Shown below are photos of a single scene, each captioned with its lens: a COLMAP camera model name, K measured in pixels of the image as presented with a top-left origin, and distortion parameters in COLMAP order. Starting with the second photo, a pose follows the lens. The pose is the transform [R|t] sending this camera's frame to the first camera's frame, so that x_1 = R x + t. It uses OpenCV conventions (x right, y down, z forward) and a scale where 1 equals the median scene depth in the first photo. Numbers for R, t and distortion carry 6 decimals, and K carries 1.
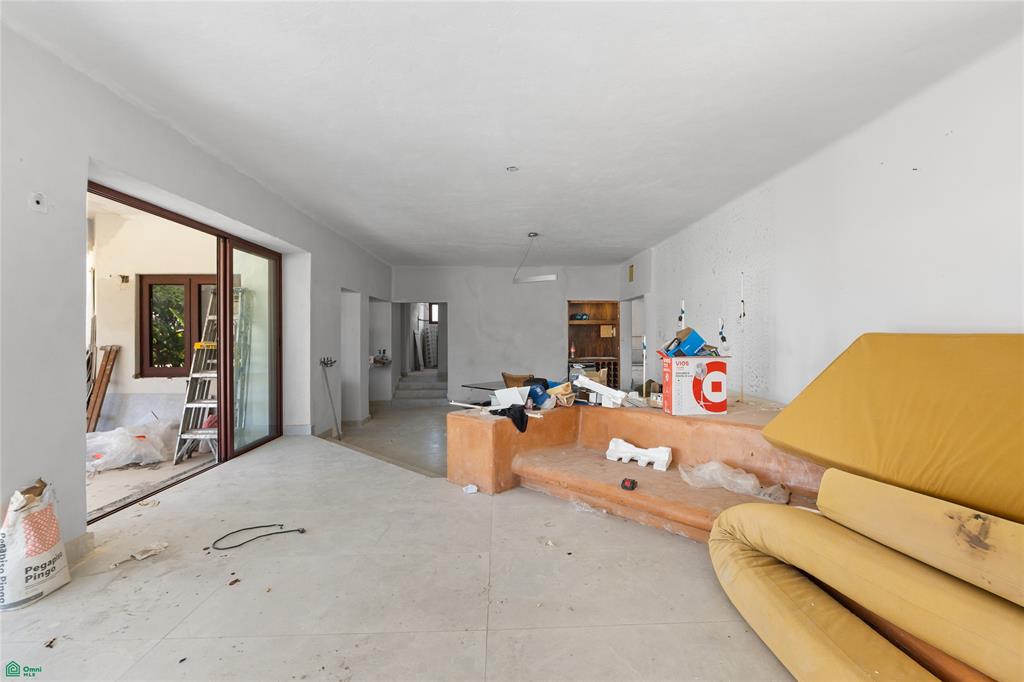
lens RADIAL K [[440.4, 0, 509.7], [0, 440.4, 329.6], [0, 0, 1]] dist [-0.008367, -0.000069]
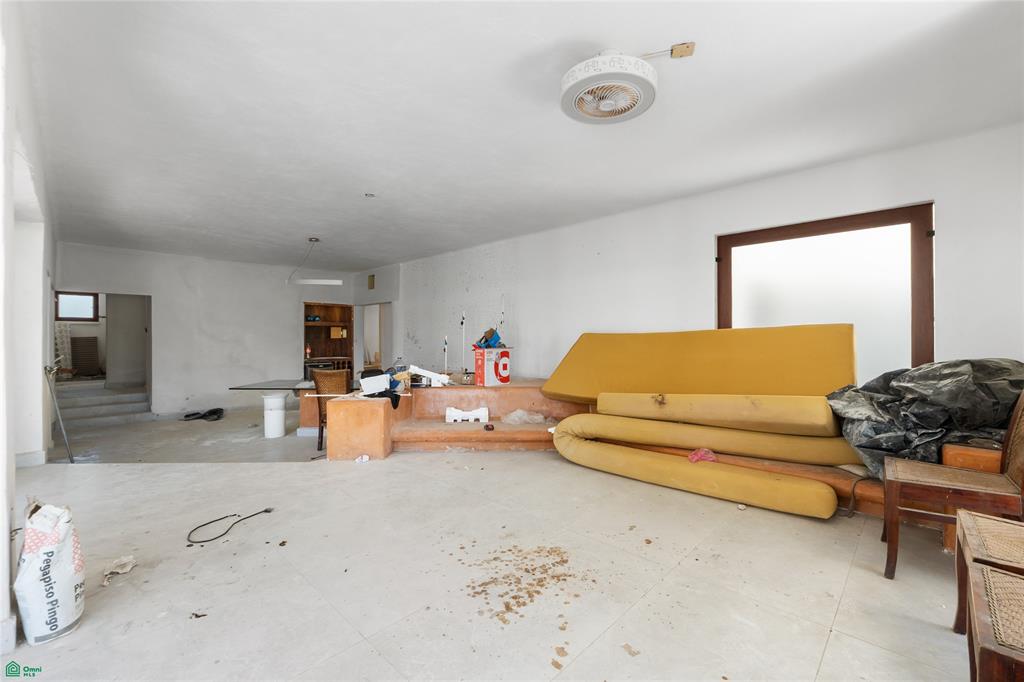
lens RADIAL K [[432.1, 0, 514.2], [0, 432.1, 333.6], [0, 0, 1]] dist [-0.009531, 0.000069]
pose [[0.715632, 0.009385, 0.698415, -0.589372], [-0.009939, 0.999945, -0.003253, 0.014366], [-0.698407, -0.004613, 0.715686, -0.135801]]
